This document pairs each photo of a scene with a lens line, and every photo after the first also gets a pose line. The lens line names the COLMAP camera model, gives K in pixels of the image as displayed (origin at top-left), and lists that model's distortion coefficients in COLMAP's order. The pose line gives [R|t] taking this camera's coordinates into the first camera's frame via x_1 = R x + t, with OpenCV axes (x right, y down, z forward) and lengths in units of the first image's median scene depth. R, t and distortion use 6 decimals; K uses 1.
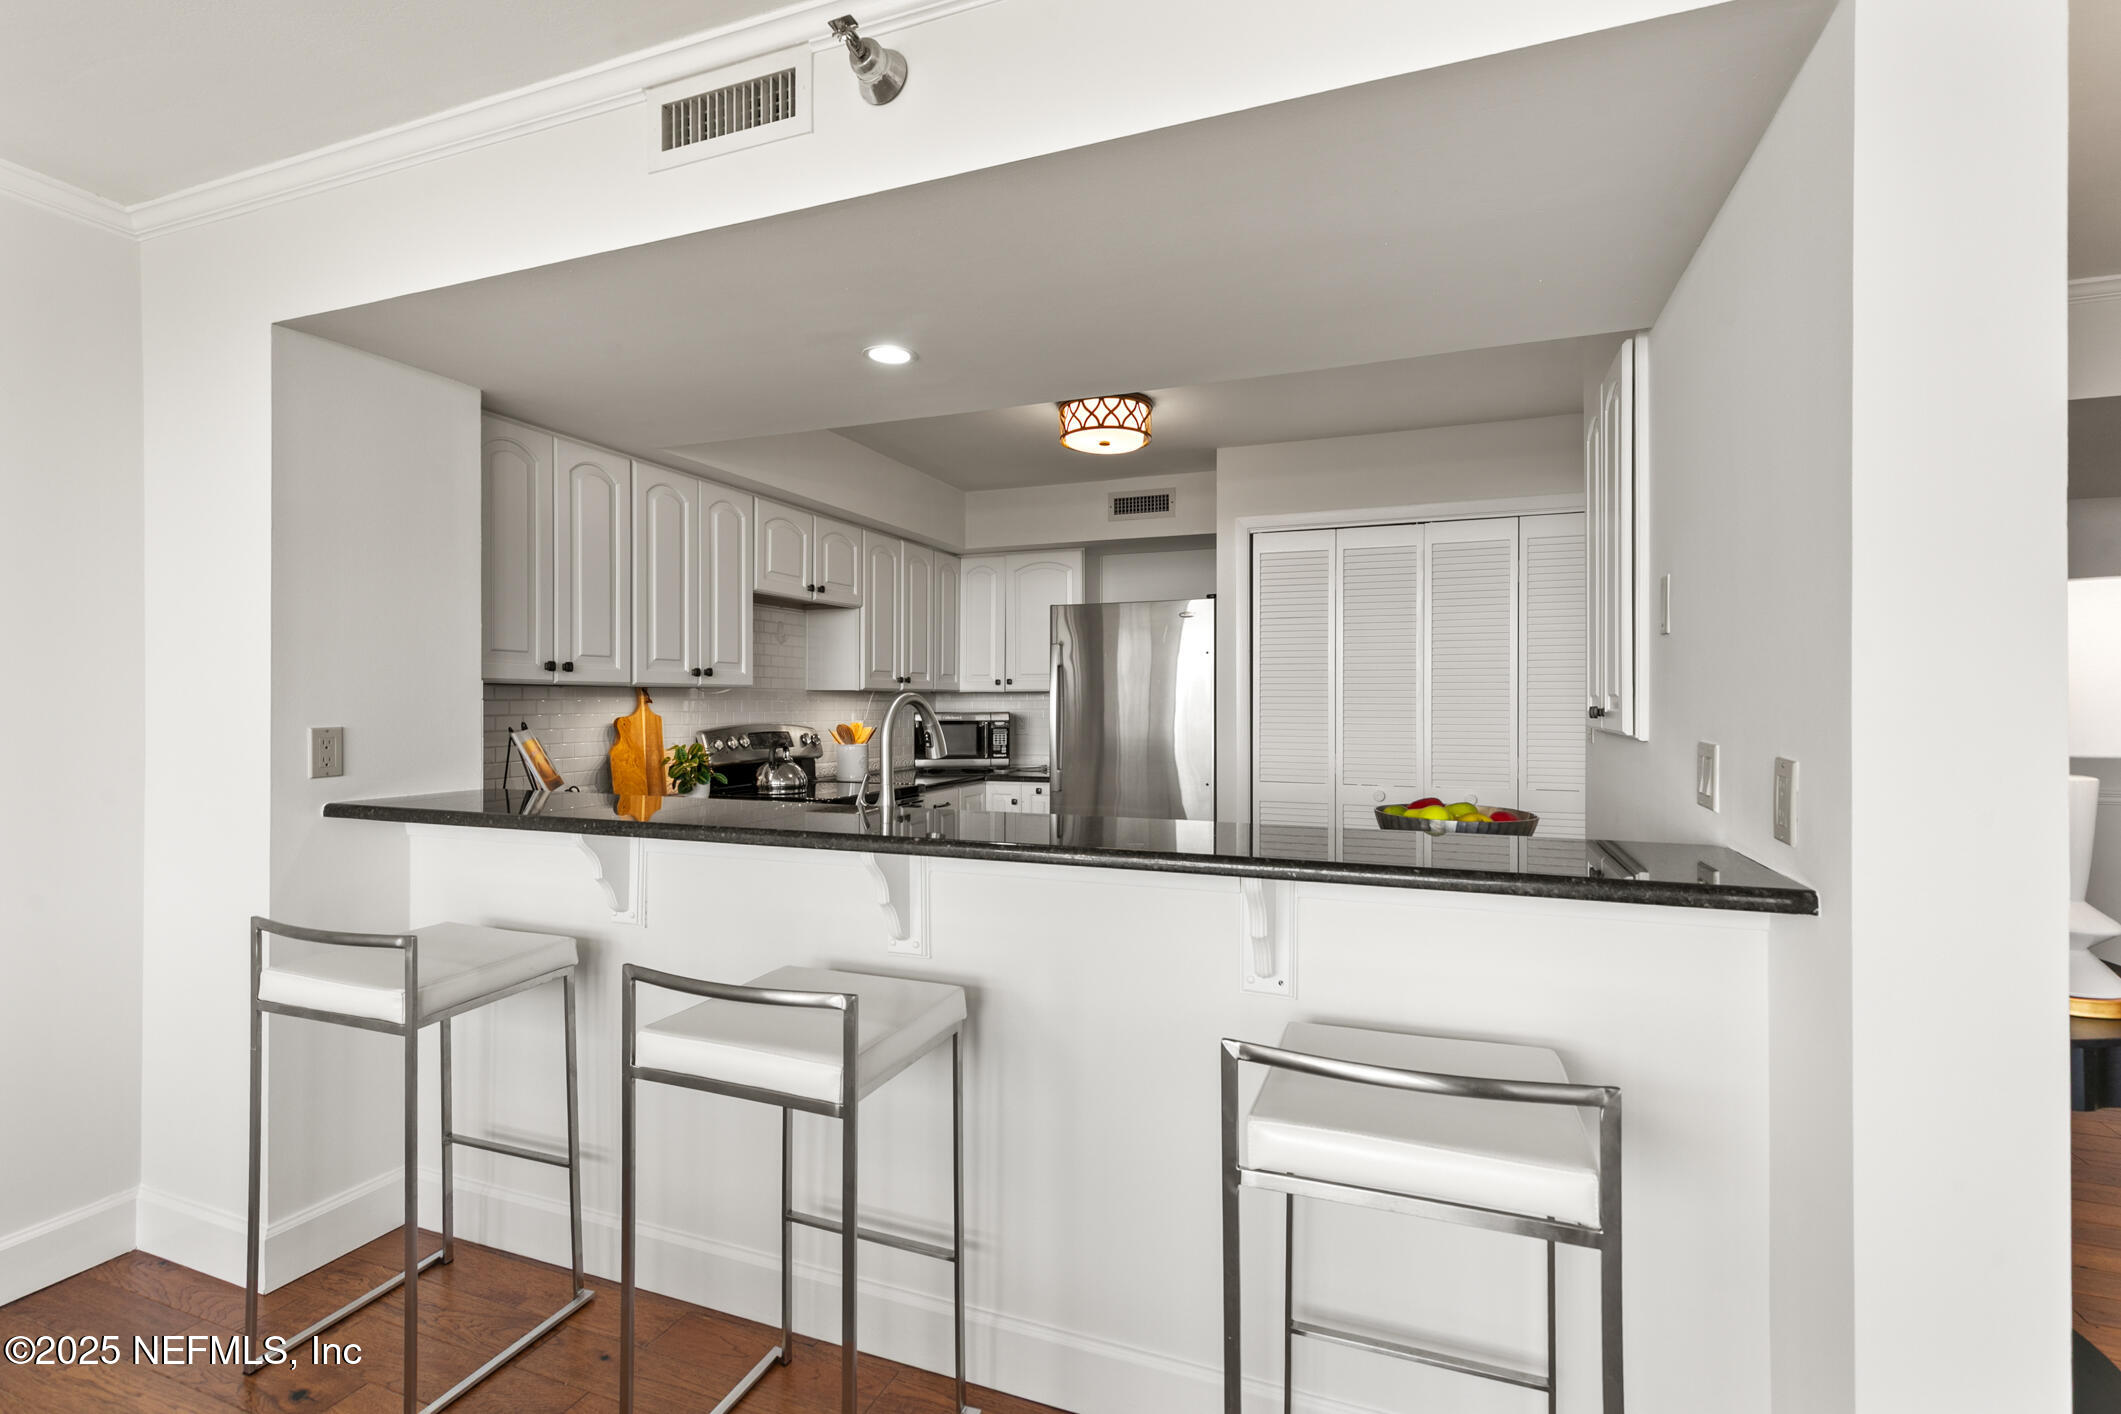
lens RADIAL K [[971.8, 0, 1058.6], [0, 971.8, 706.4], [0, 0, 1]] dist [0.009455, -0.001667]
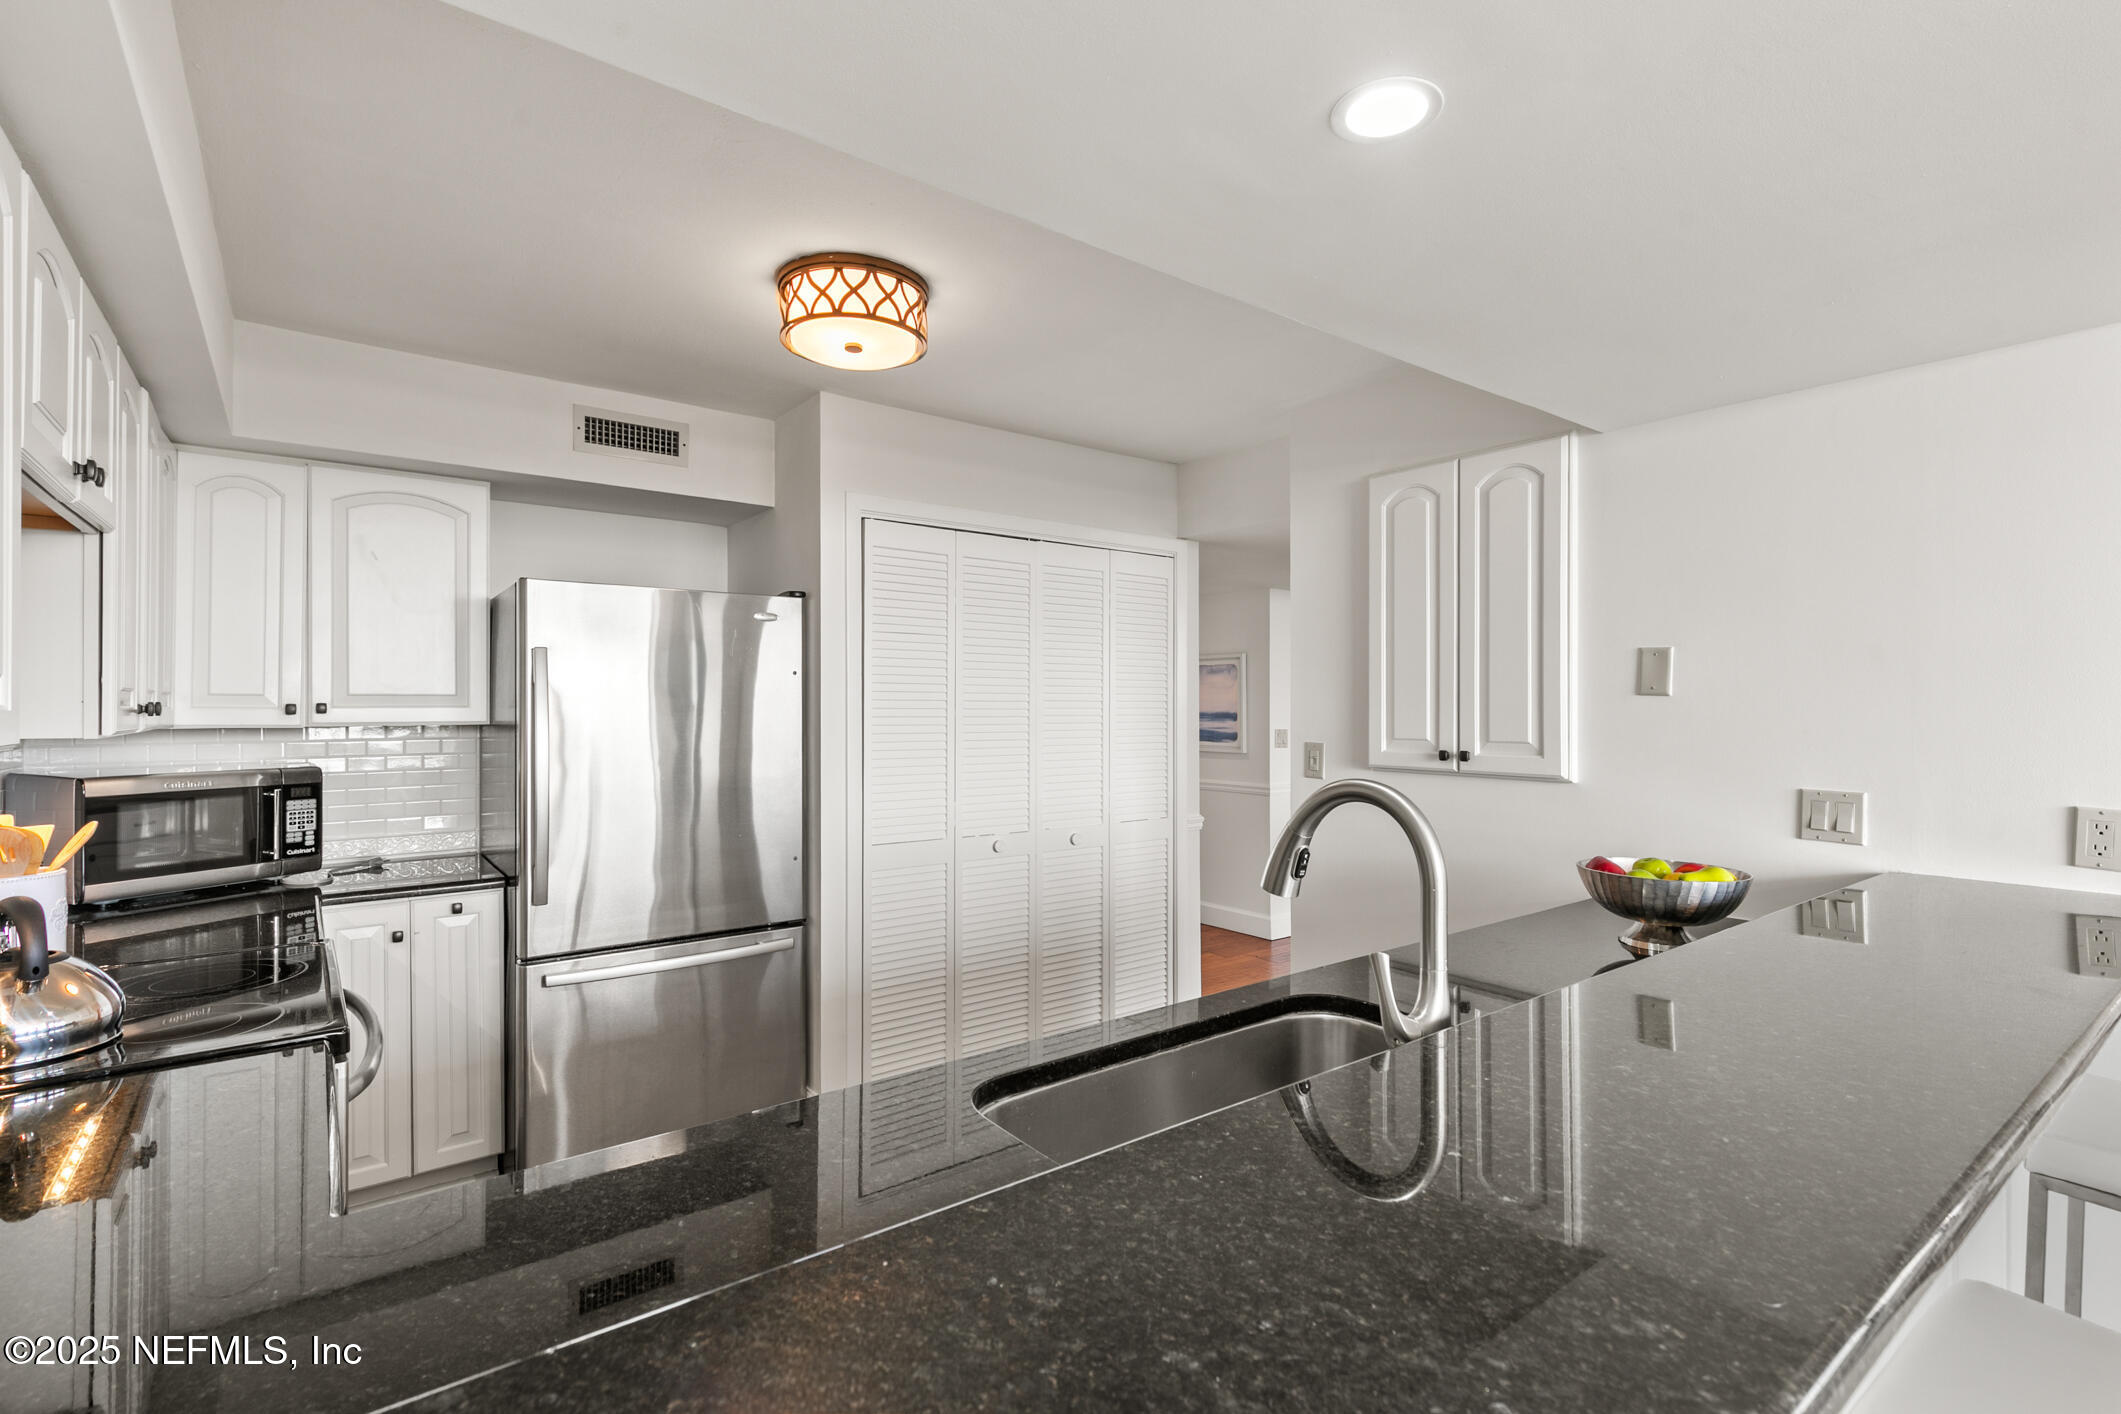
lens RADIAL K [[971.8, 0, 1069.4], [0, 971.8, 699.9], [0, 0, 1]] dist [0.009455, -0.001667]
pose [[0.514209, 0.006925, 0.857637, -0.363316], [0.002768, 0.999949, -0.009734, -0.028303], [-0.857661, 0.007379, 0.514163, 0.473419]]
